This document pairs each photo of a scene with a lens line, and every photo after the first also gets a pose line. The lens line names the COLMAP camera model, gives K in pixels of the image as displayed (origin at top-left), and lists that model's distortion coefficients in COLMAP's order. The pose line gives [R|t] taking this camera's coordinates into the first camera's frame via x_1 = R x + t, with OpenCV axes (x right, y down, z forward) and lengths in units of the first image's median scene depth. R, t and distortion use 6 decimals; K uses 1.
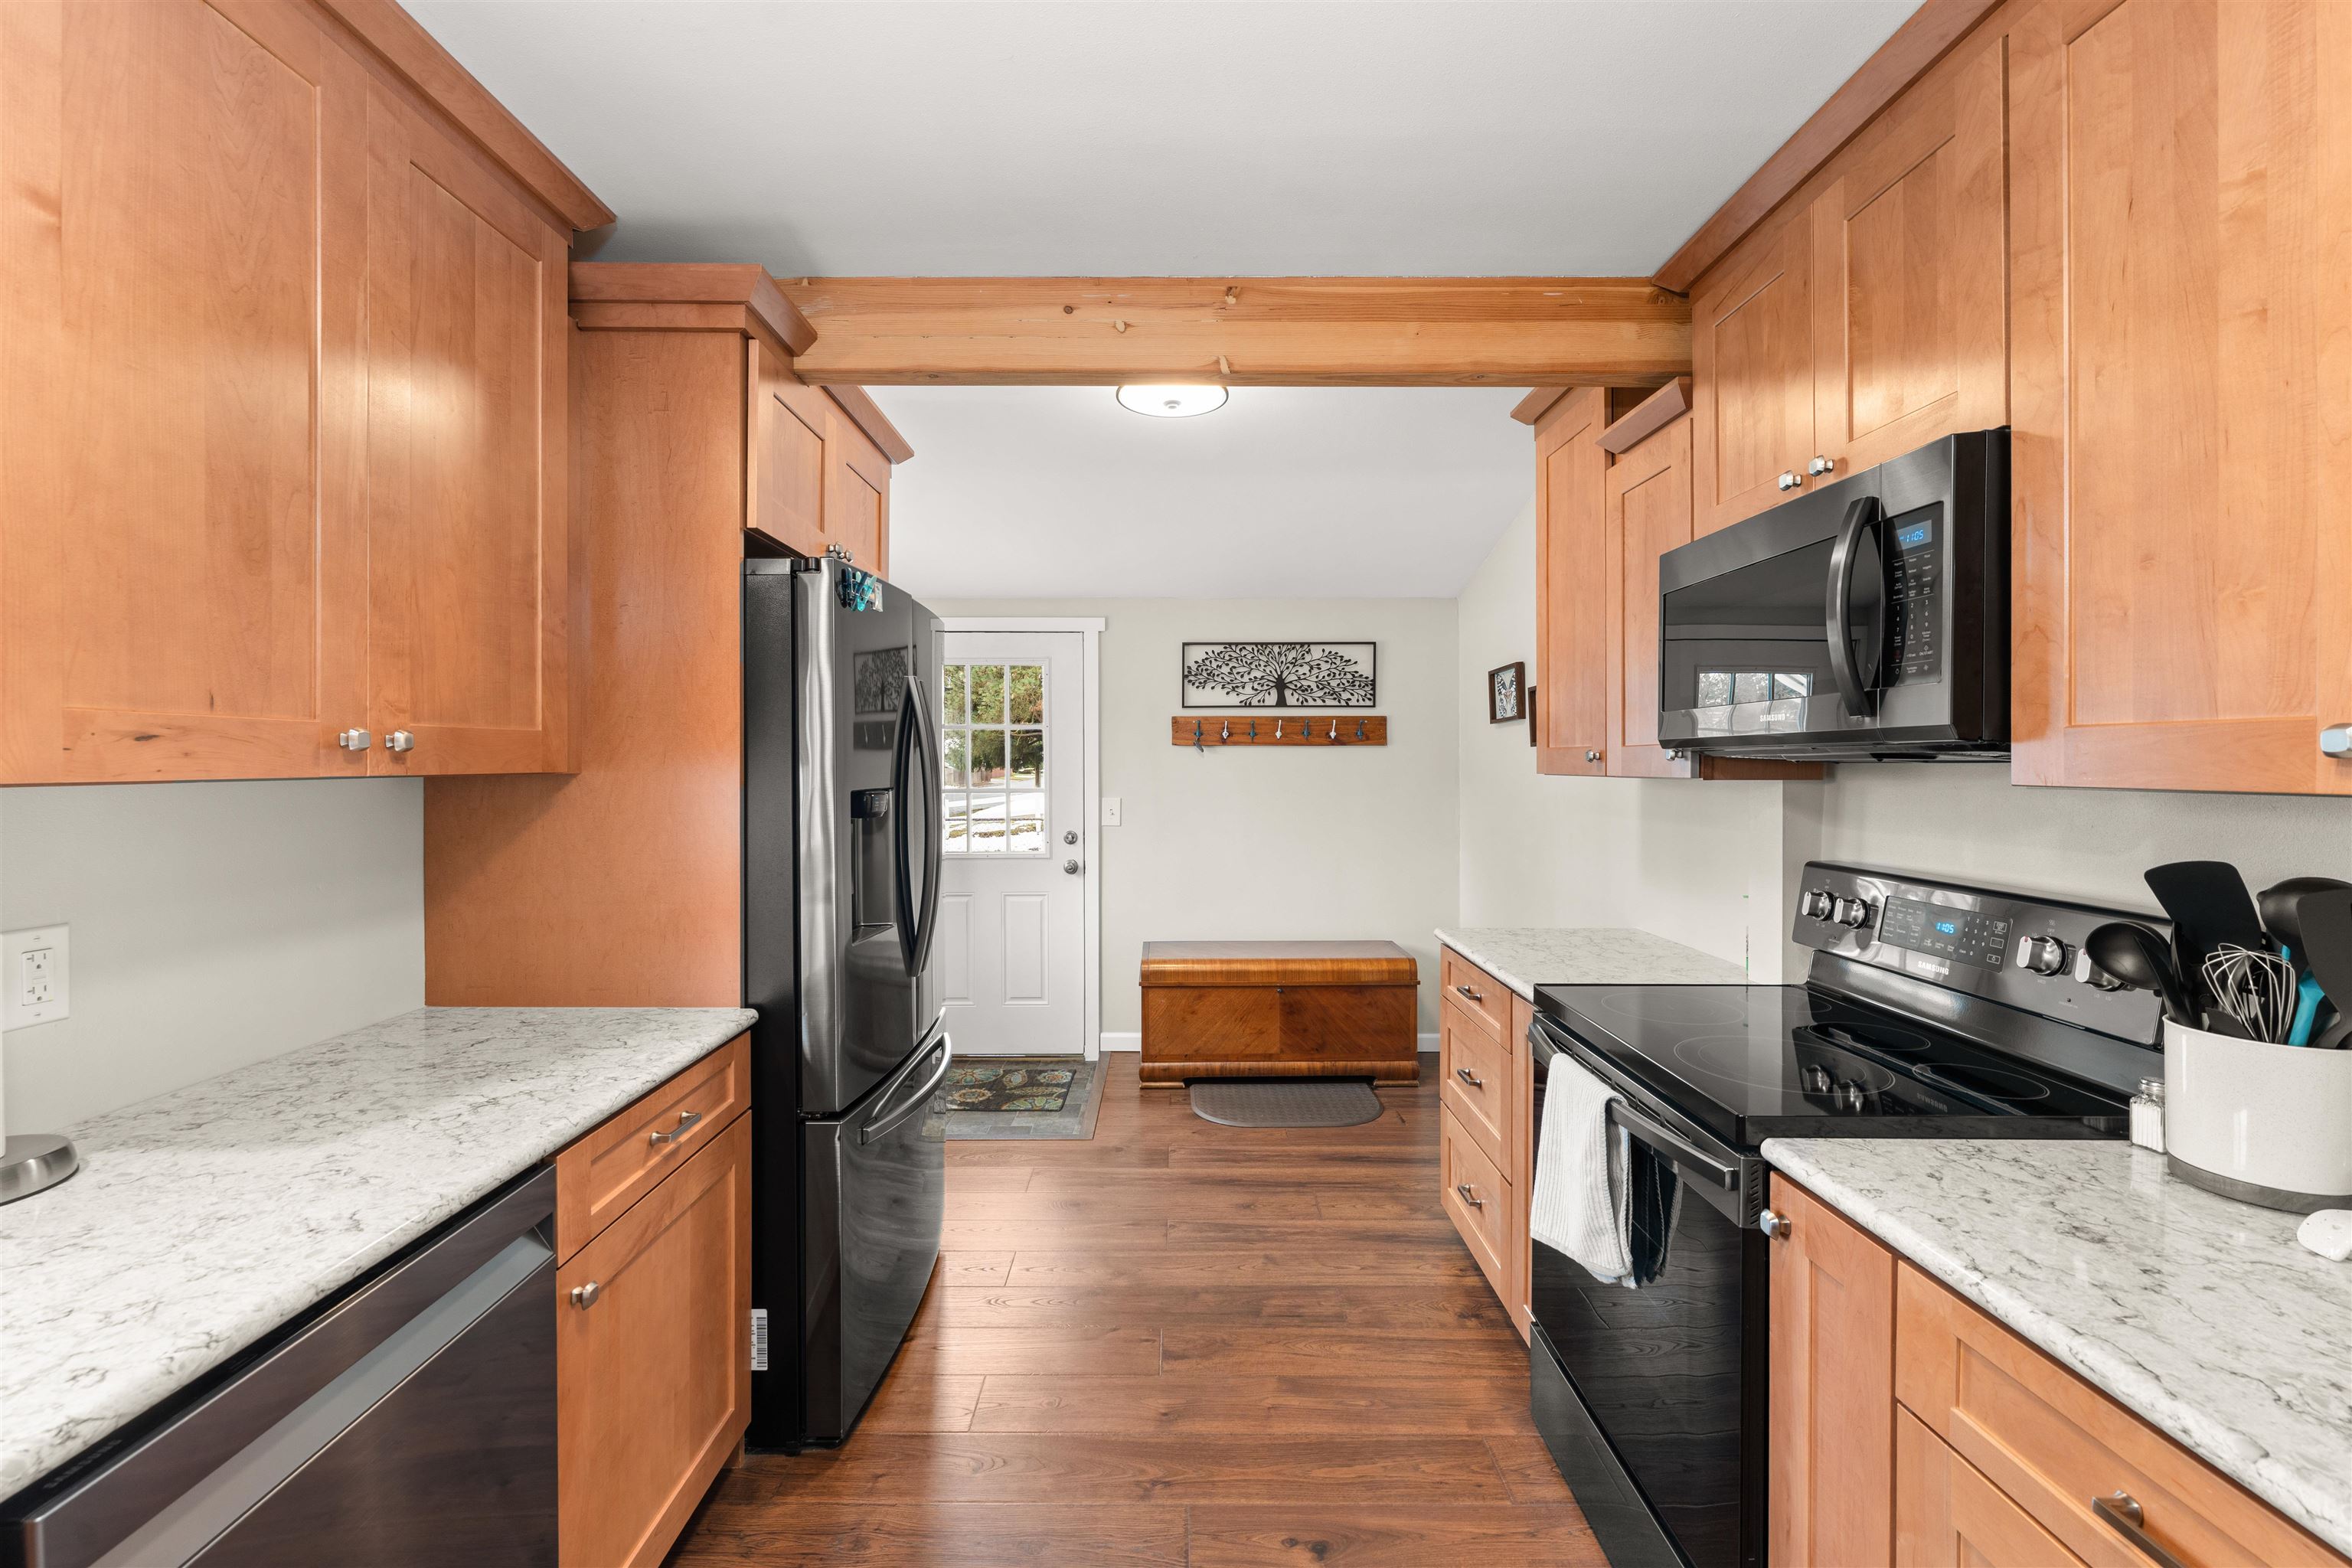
lens RADIAL K [[983.2, 0, 1182.8], [0, 983.2, 764.0], [0, 0, 1]] dist [-0.001140, -0.000081]
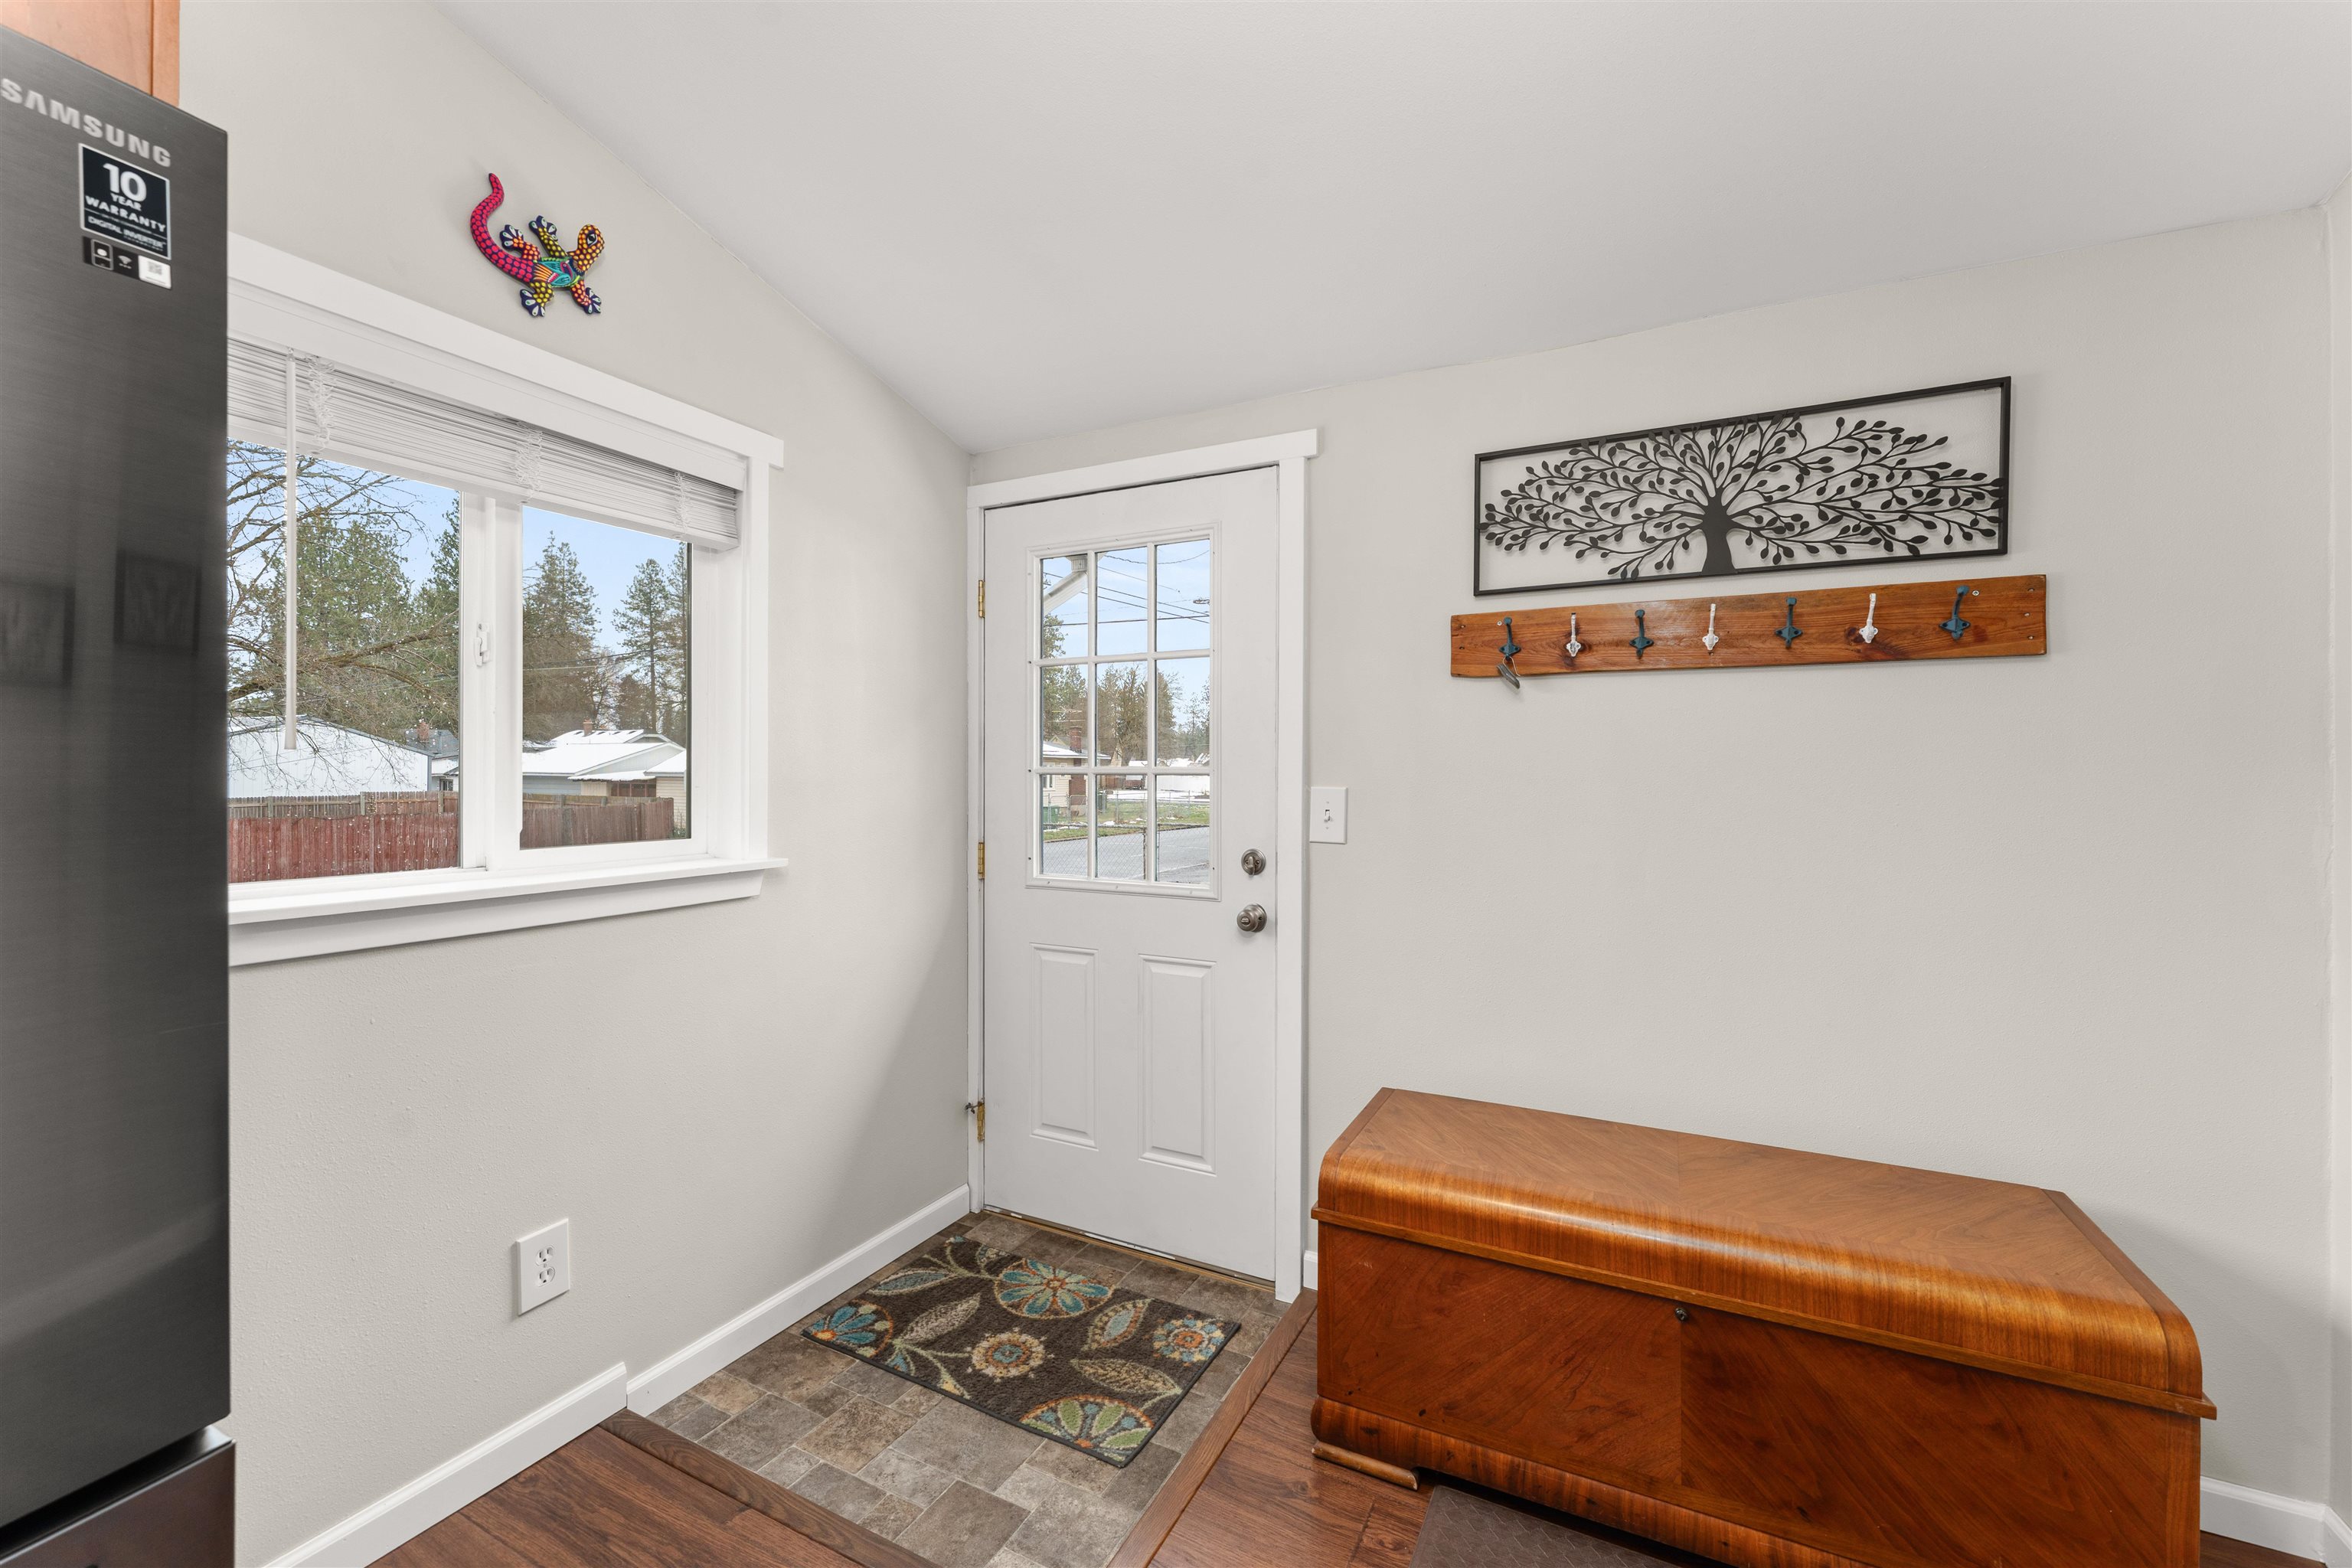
lens RADIAL K [[958.8, 0, 1180.9], [0, 958.8, 767.8], [0, 0, 1]] dist [0.002724, -0.000617]
pose [[0.882149, 0.003167, -0.470960, 0.101929], [-0.007438, 0.999946, -0.007208, 0.032299], [0.470912, 0.009862, 0.882125, 0.595435]]
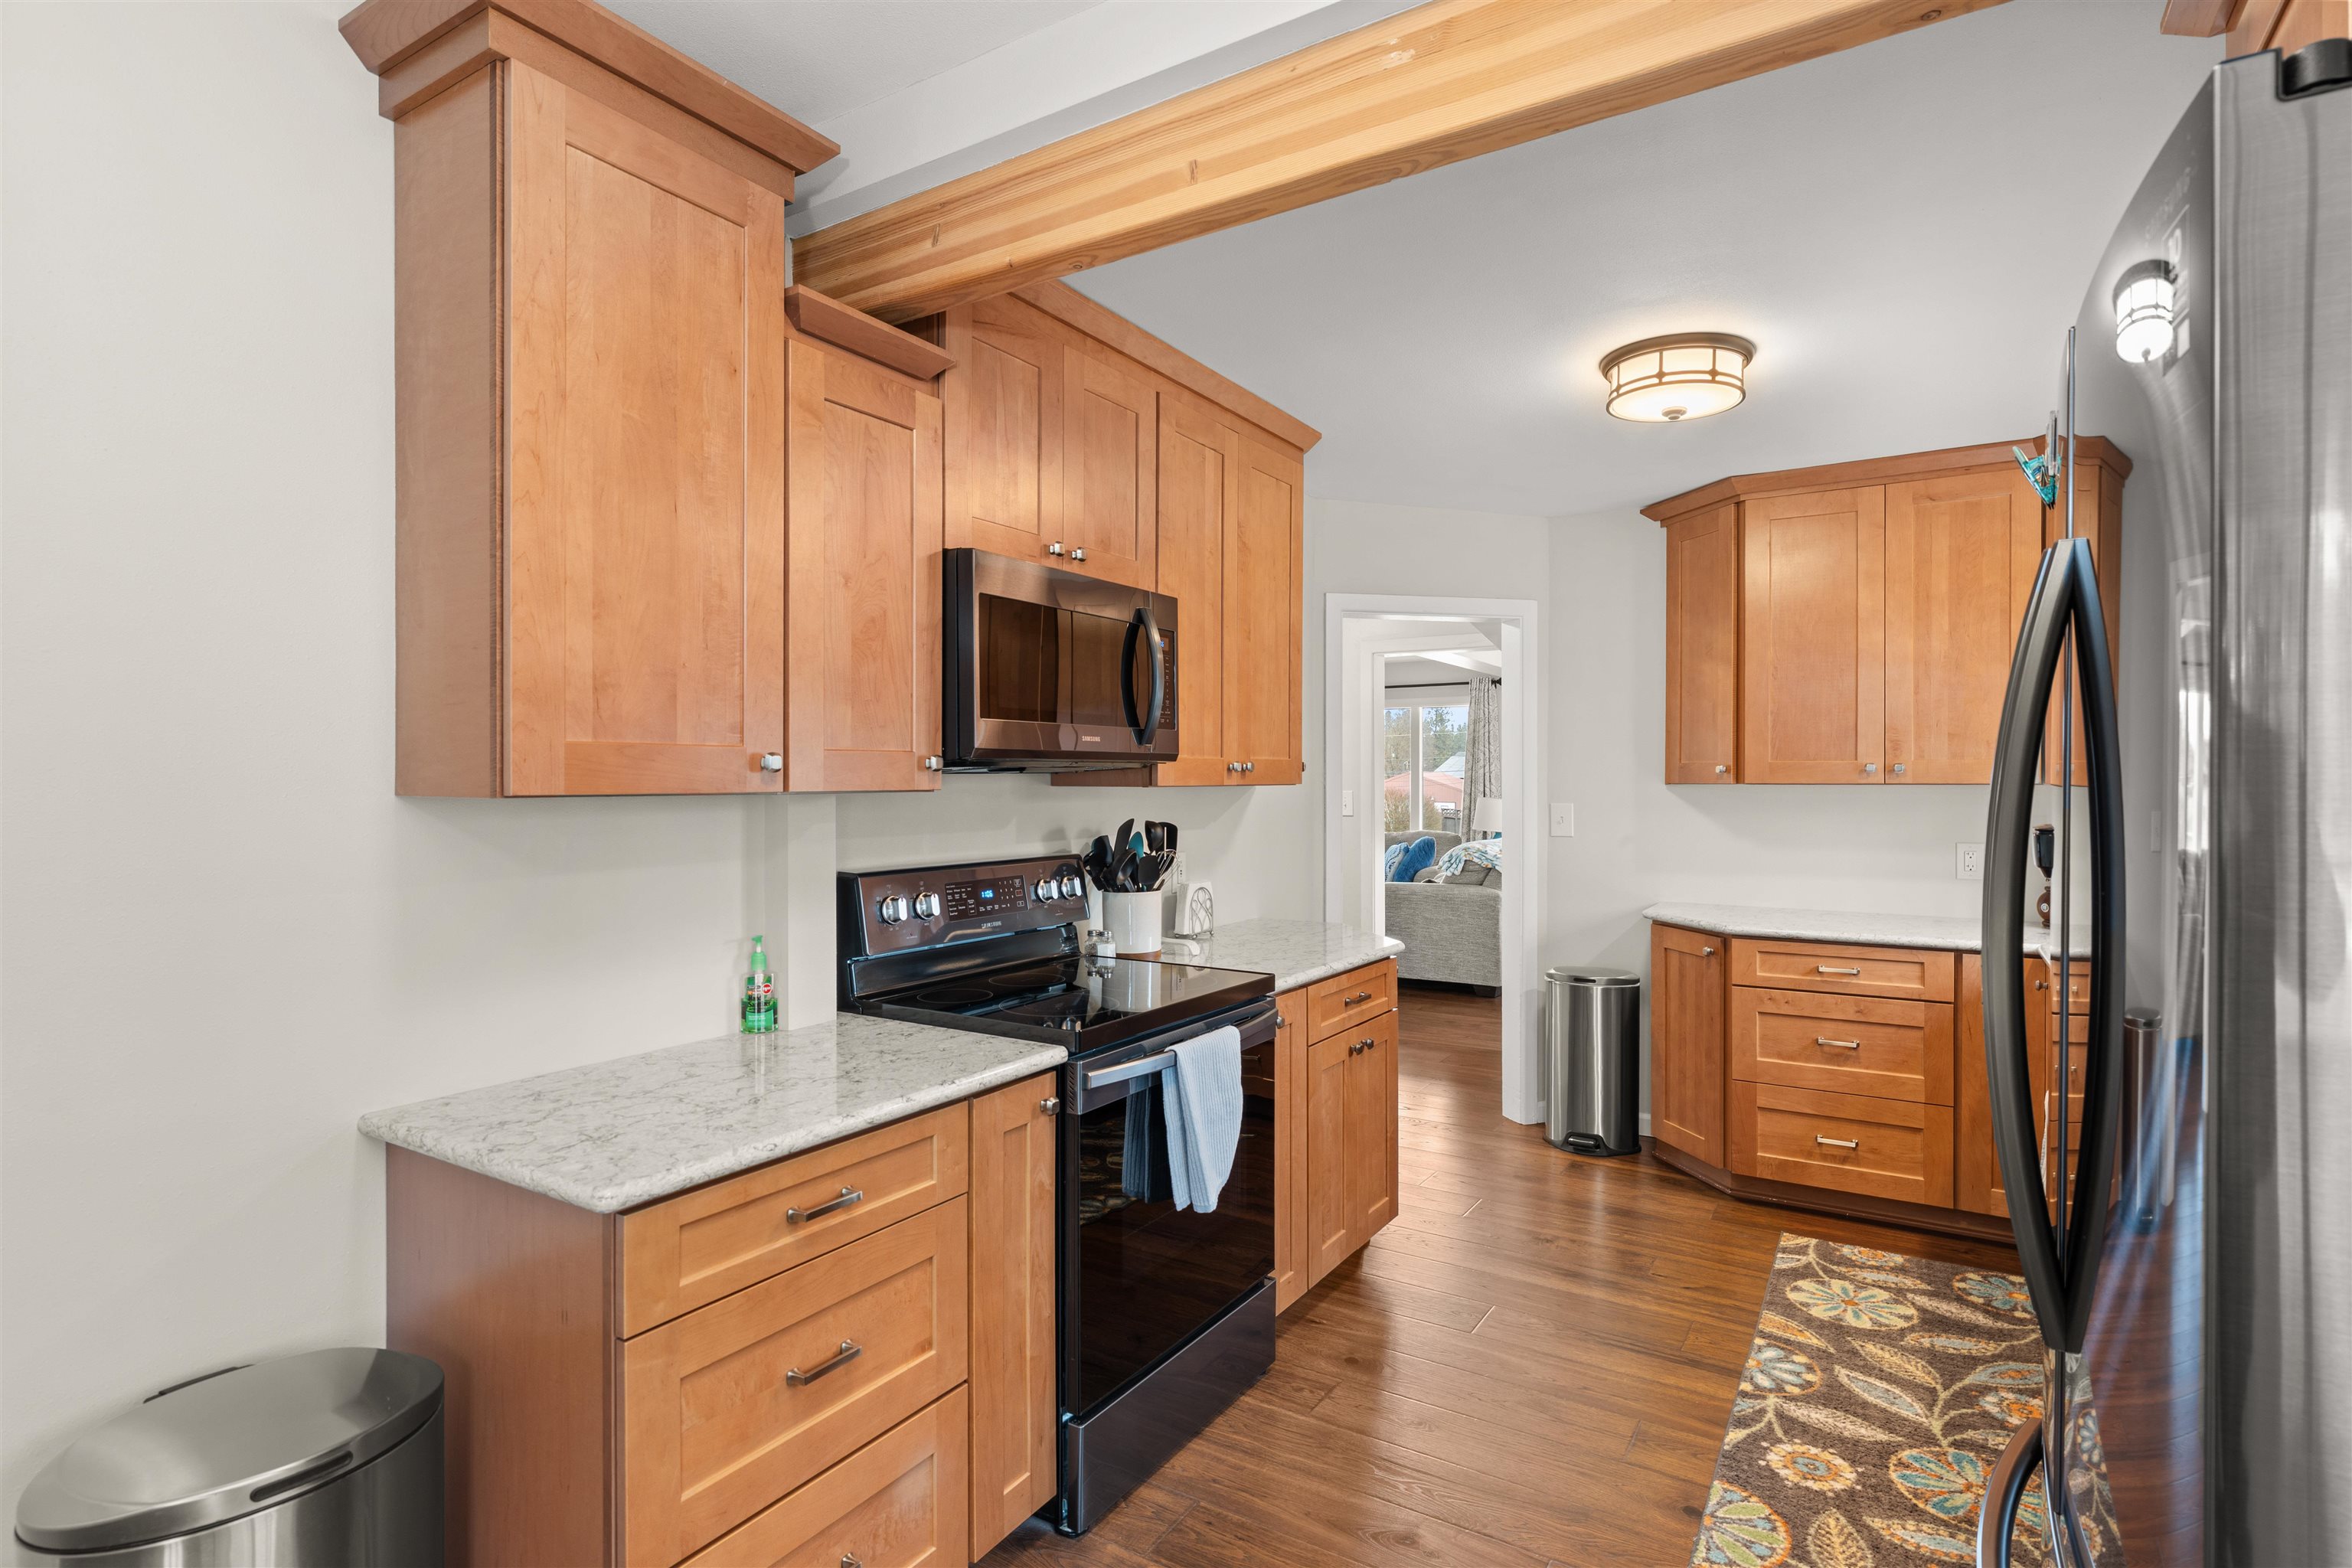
lens RADIAL K [[1172.8, 0, 1197.4], [0, 1172.8, 782.9], [0, 0, 1]] dist [0.005654, 0.000694]
pose [[-0.849550, -0.004645, 0.527487, -0.128592], [-0.001812, 0.999981, 0.005888, 0.001890], [-0.527505, 0.004046, -0.849543, 0.879529]]
